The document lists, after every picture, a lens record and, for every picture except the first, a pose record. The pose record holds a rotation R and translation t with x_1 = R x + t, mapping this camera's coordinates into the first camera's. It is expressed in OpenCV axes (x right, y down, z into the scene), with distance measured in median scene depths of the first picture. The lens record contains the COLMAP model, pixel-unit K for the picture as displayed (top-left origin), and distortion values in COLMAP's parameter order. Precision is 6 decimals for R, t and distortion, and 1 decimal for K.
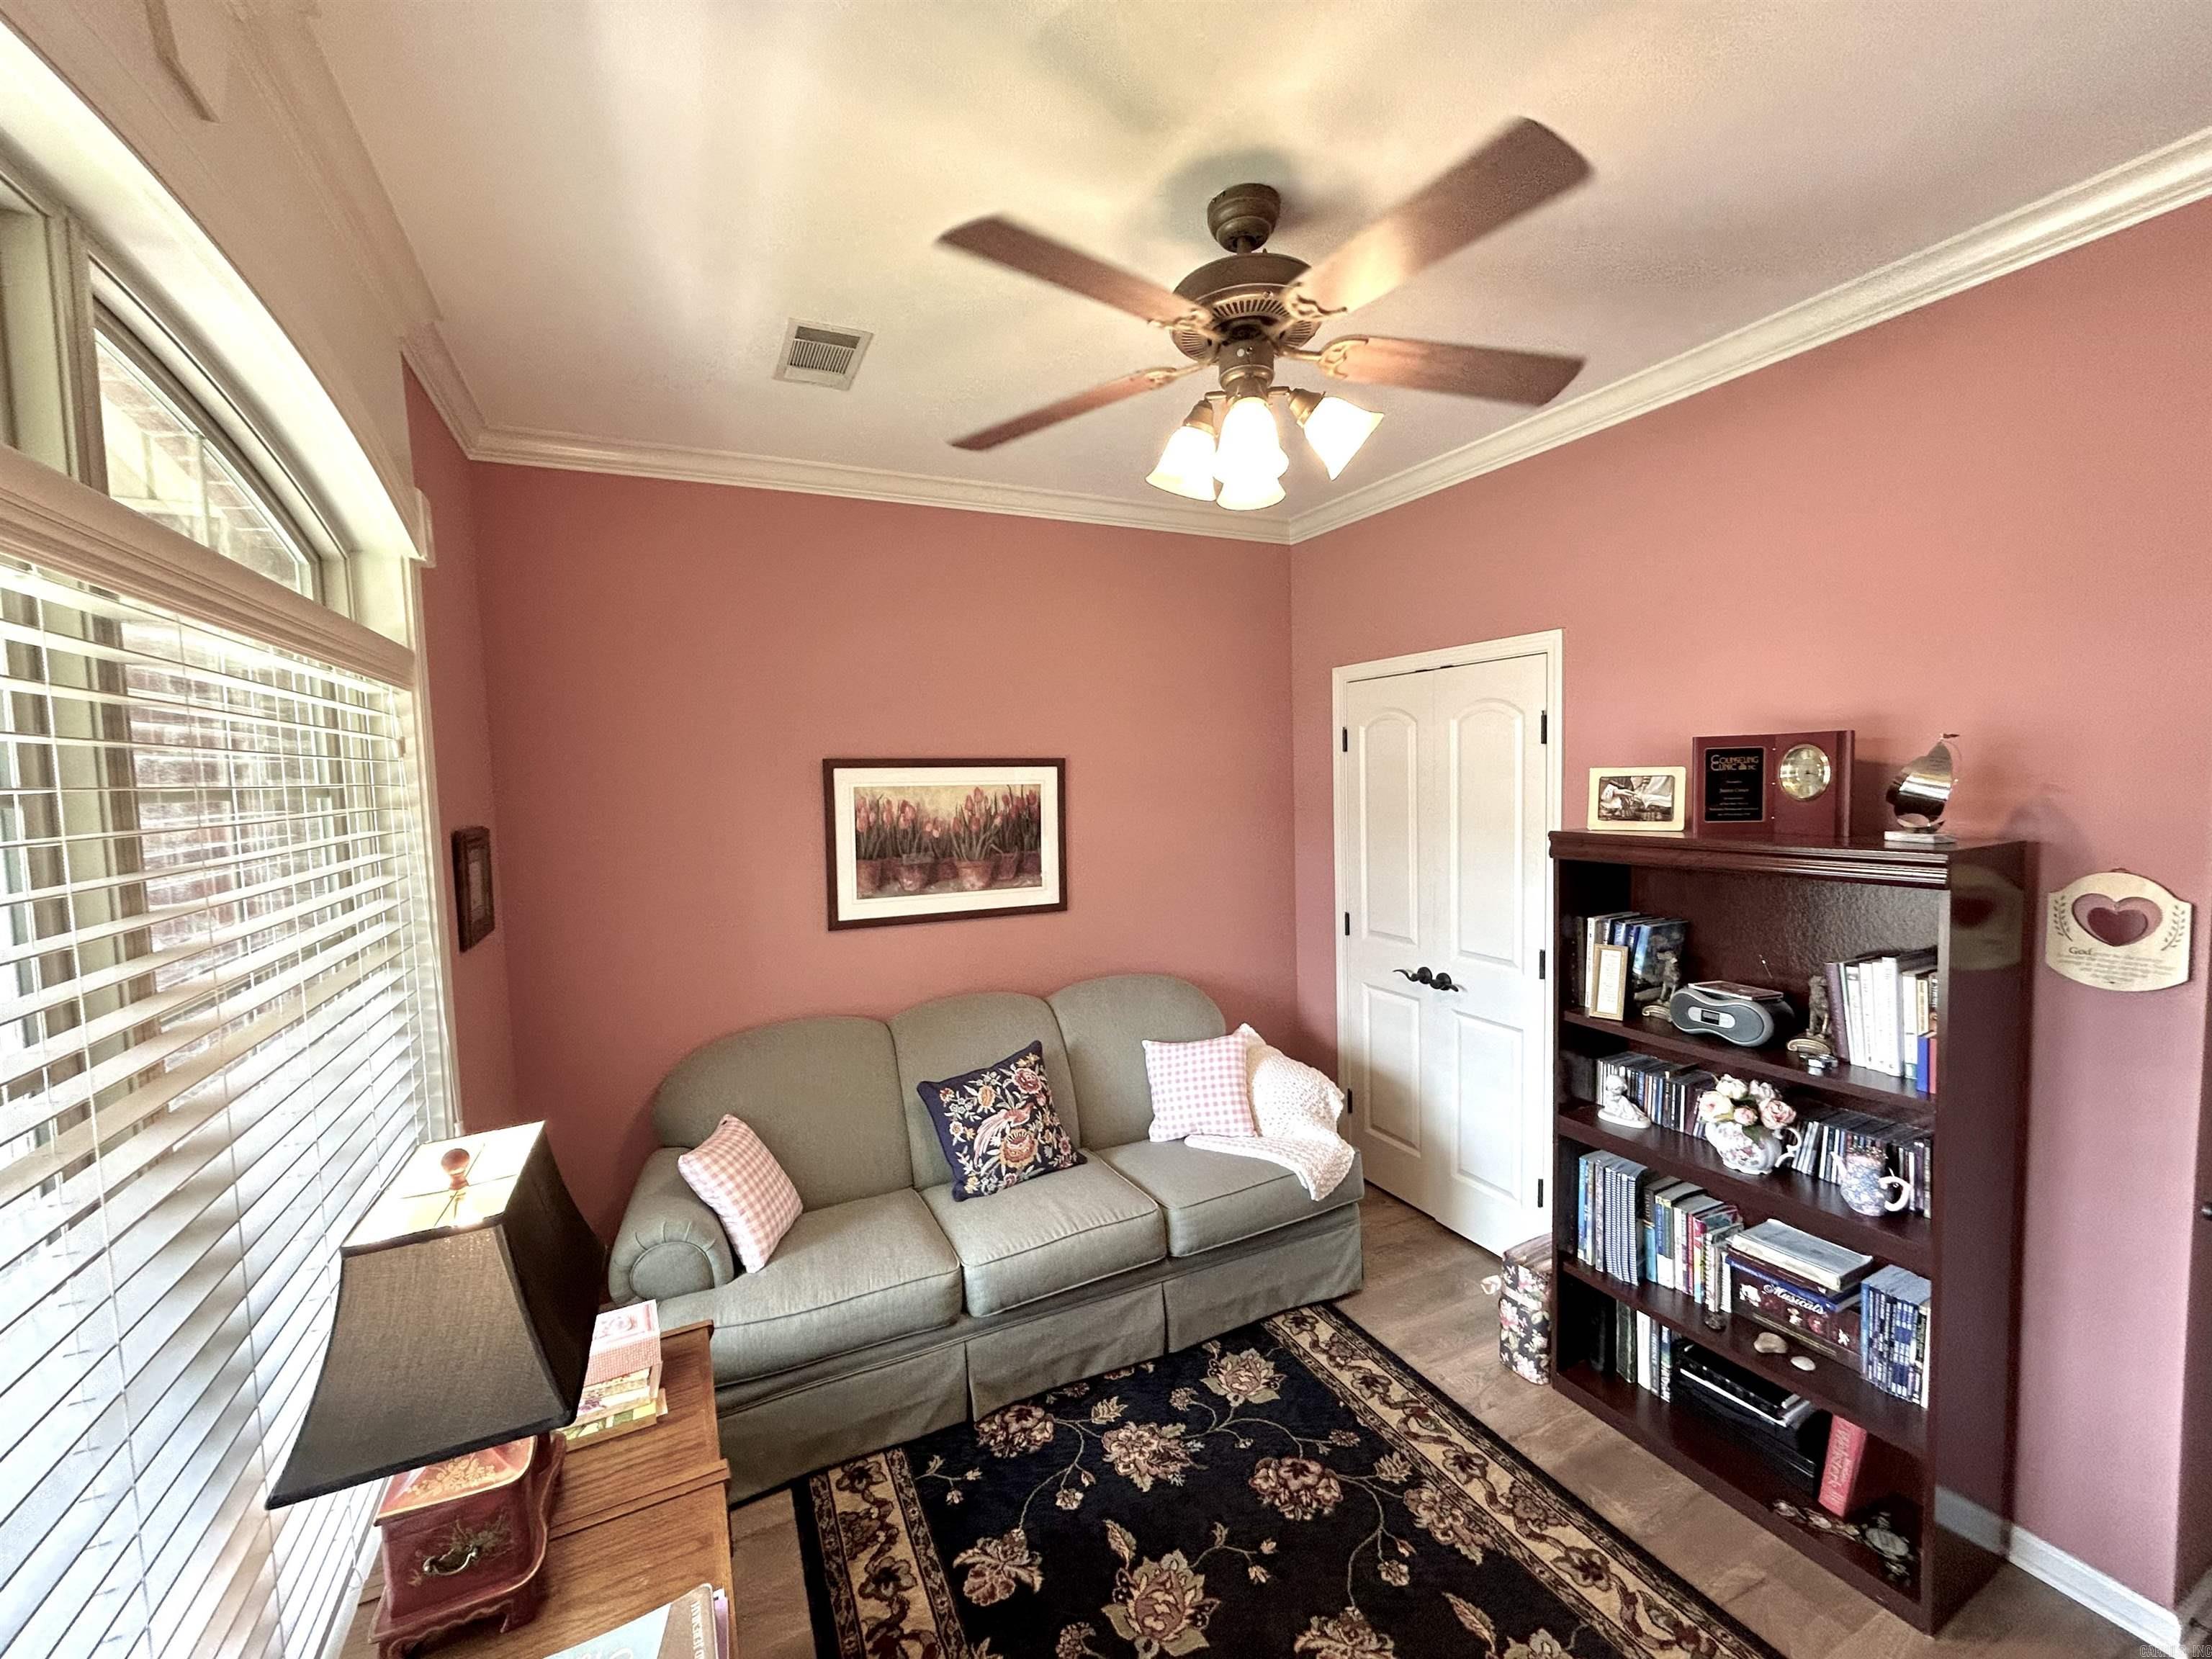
lens RADIAL K [[892.9, 0, 1101.9], [0, 892.9, 836.5], [0, 0, 1]] dist [0.001806, 0.000080]
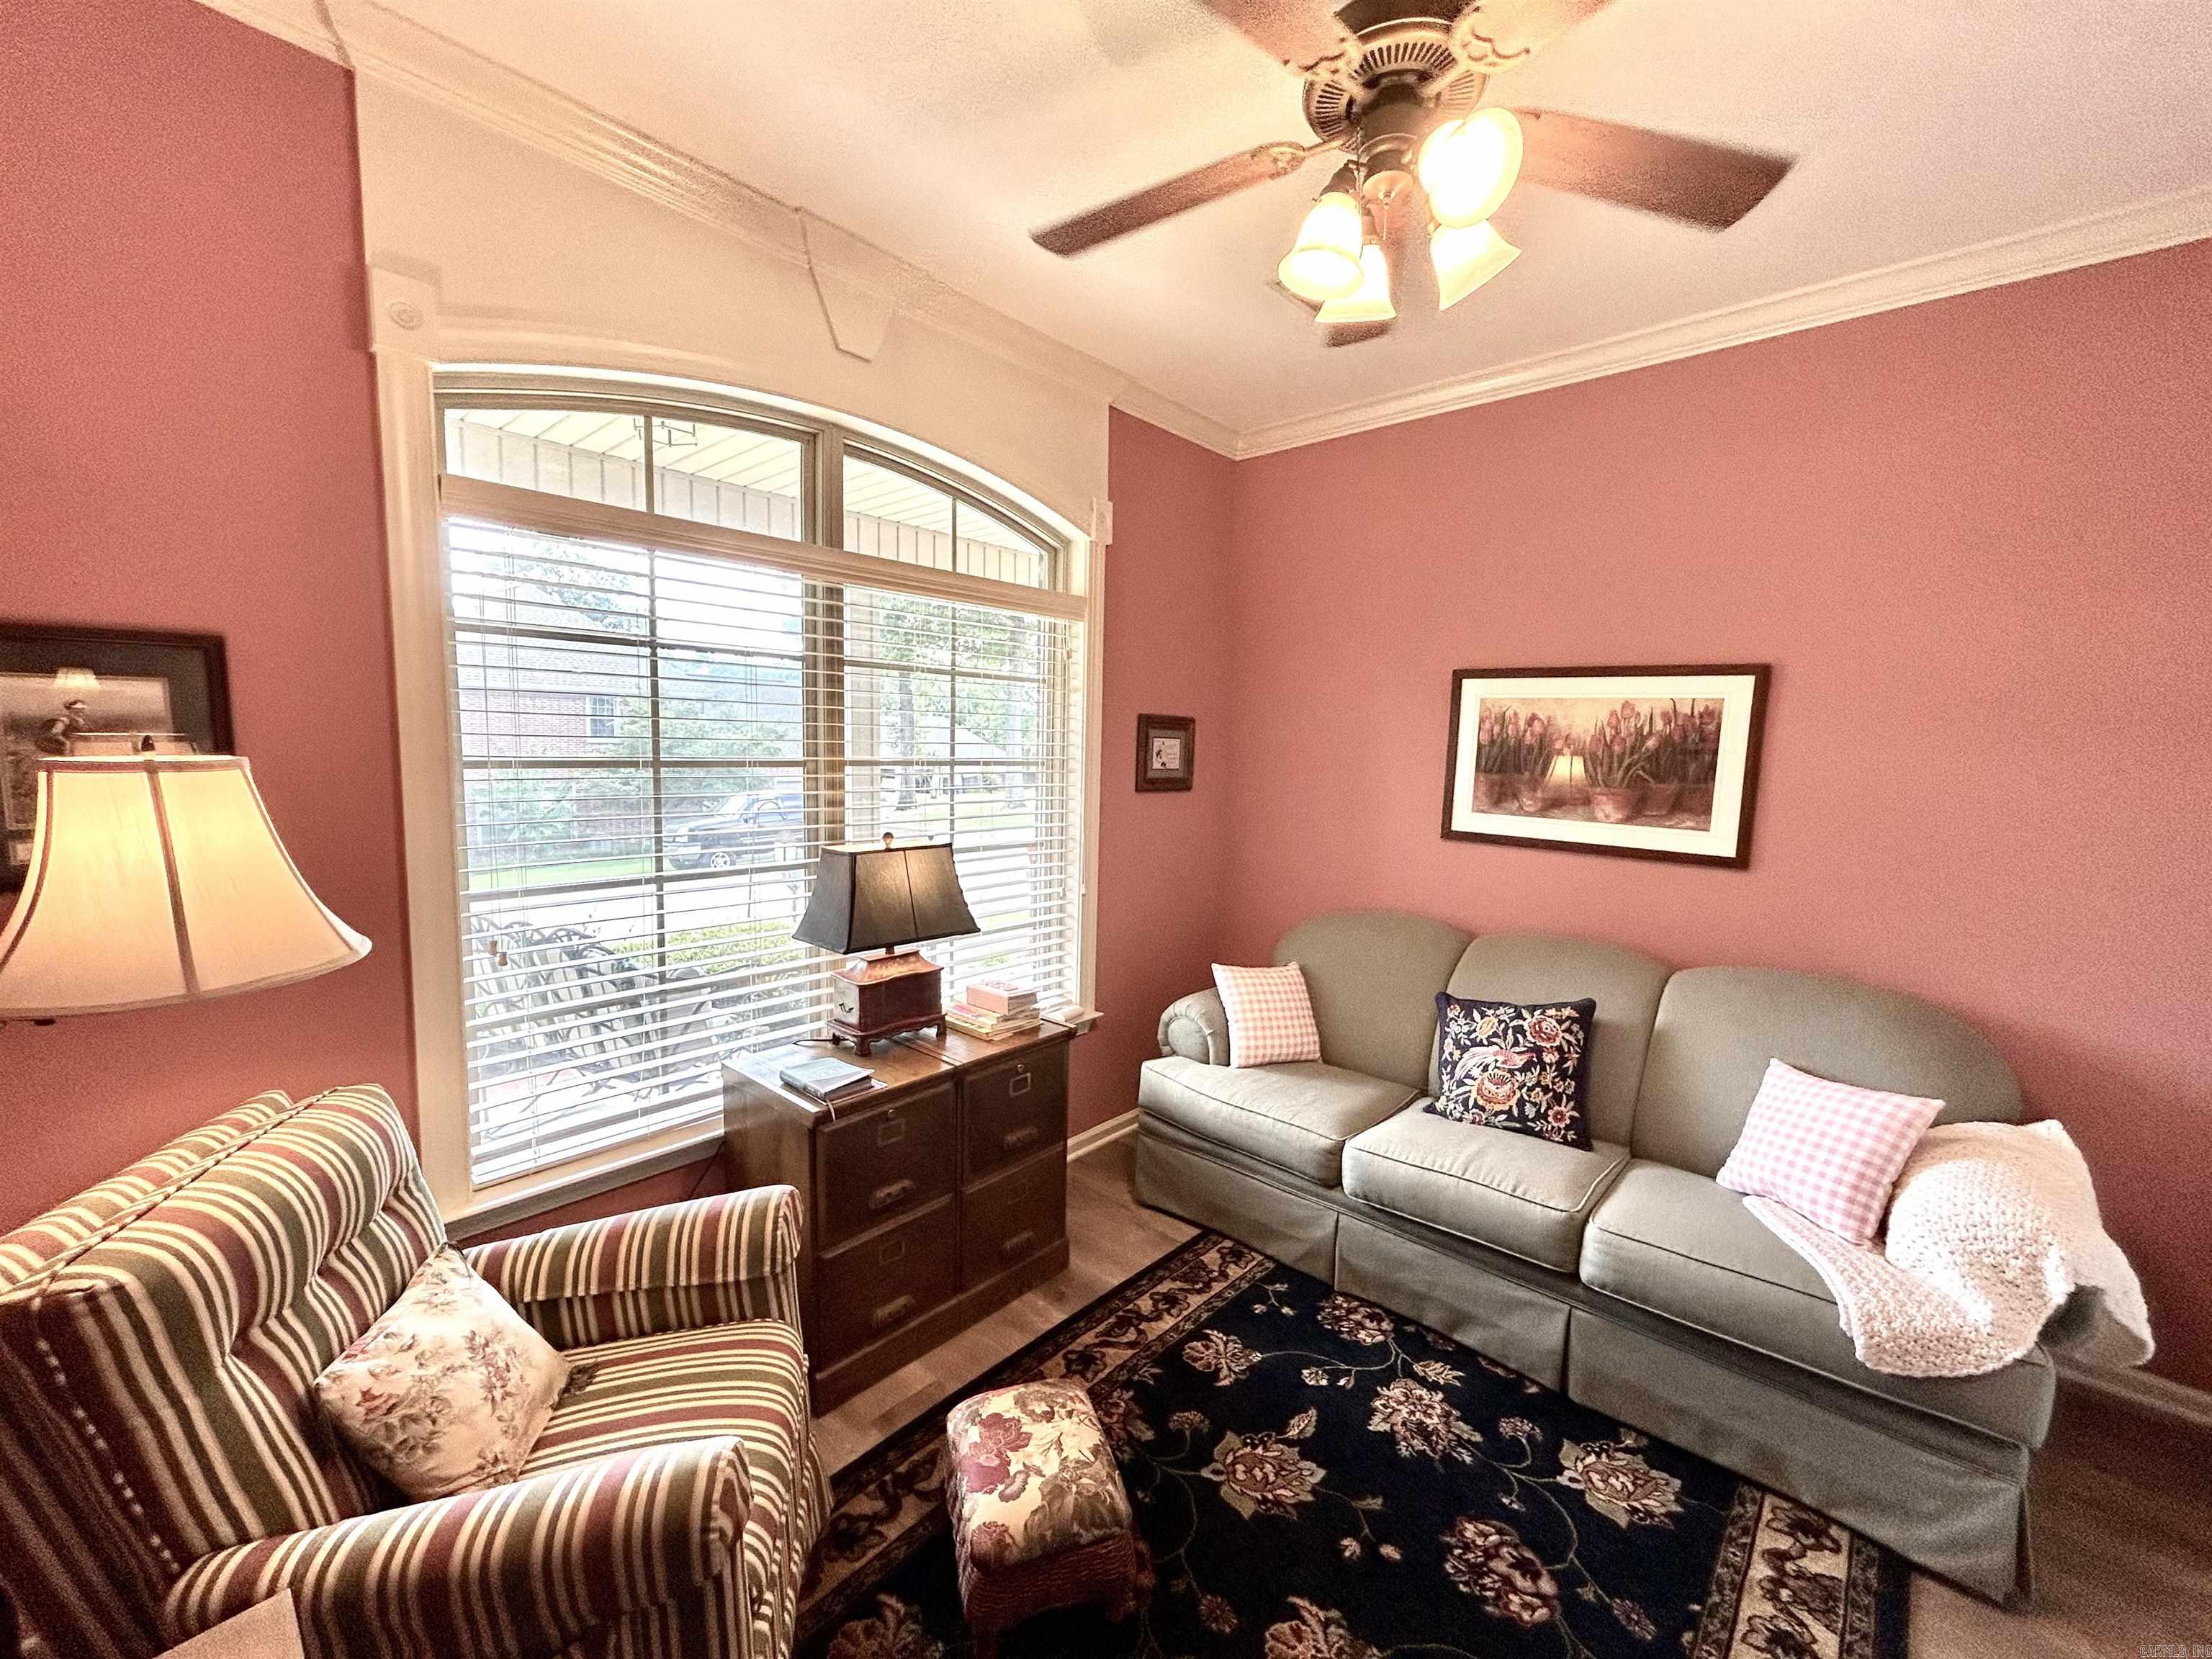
lens RADIAL K [[892.9, 0, 1101.3], [0, 892.9, 825.7], [0, 0, 1]] dist [0.001806, 0.000080]
pose [[0.380950, 0.125096, -0.916094, 0.551979], [-0.099193, 0.990616, 0.094023, 0.037979], [0.919260, 0.055052, 0.389783, 0.264692]]
